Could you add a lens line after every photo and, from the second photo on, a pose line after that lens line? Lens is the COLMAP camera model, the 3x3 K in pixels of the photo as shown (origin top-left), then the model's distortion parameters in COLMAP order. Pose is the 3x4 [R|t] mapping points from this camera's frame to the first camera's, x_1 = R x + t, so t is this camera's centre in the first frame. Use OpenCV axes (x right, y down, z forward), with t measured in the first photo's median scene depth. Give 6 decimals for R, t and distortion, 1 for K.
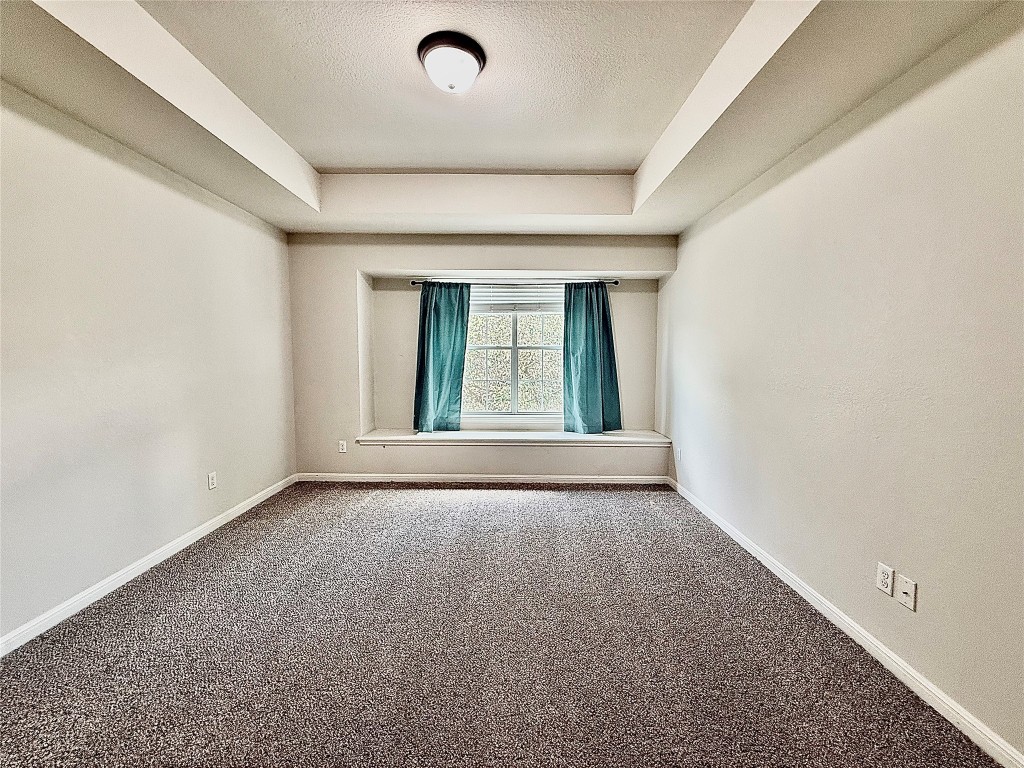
lens RADIAL K [[410.6, 0, 508.8], [0, 410.6, 385.6], [0, 0, 1]] dist [0.002788, 0.000284]
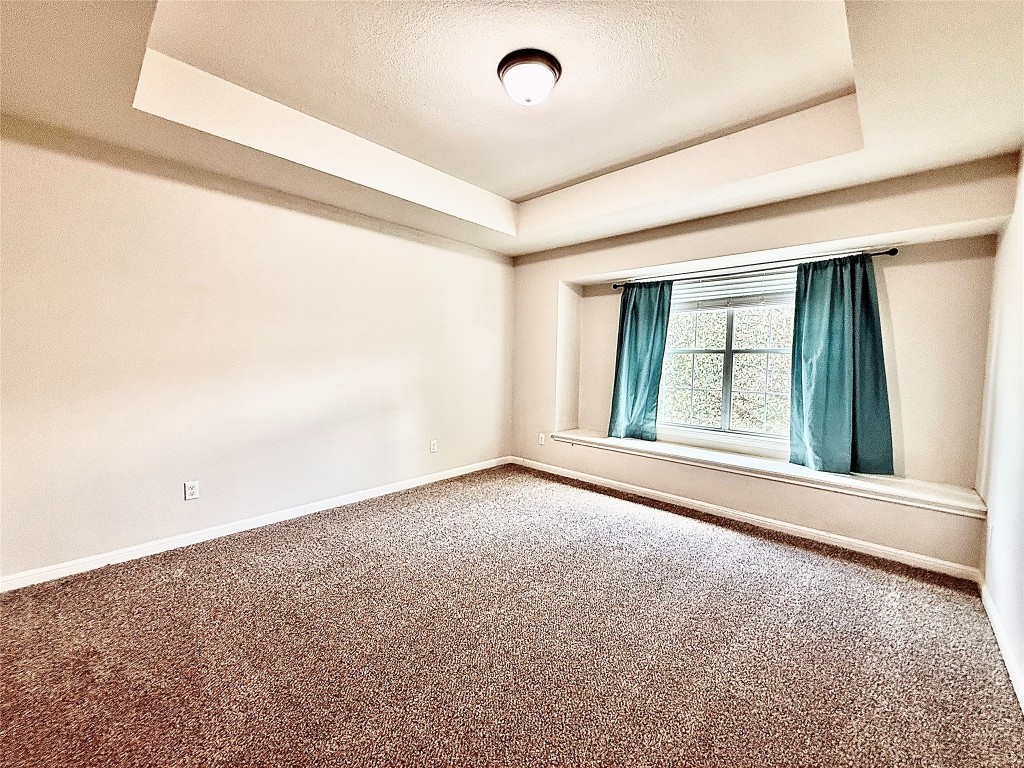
lens RADIAL K [[410.6, 0, 508.8], [0, 410.6, 385.6], [0, 0, 1]] dist [0.002788, 0.000284]
pose [[0.732426, 0.053245, -0.678762, 0.270172], [-0.066128, 0.997787, 0.006914, 0.000355], [0.677628, 0.039821, 0.734326, 0.102463]]
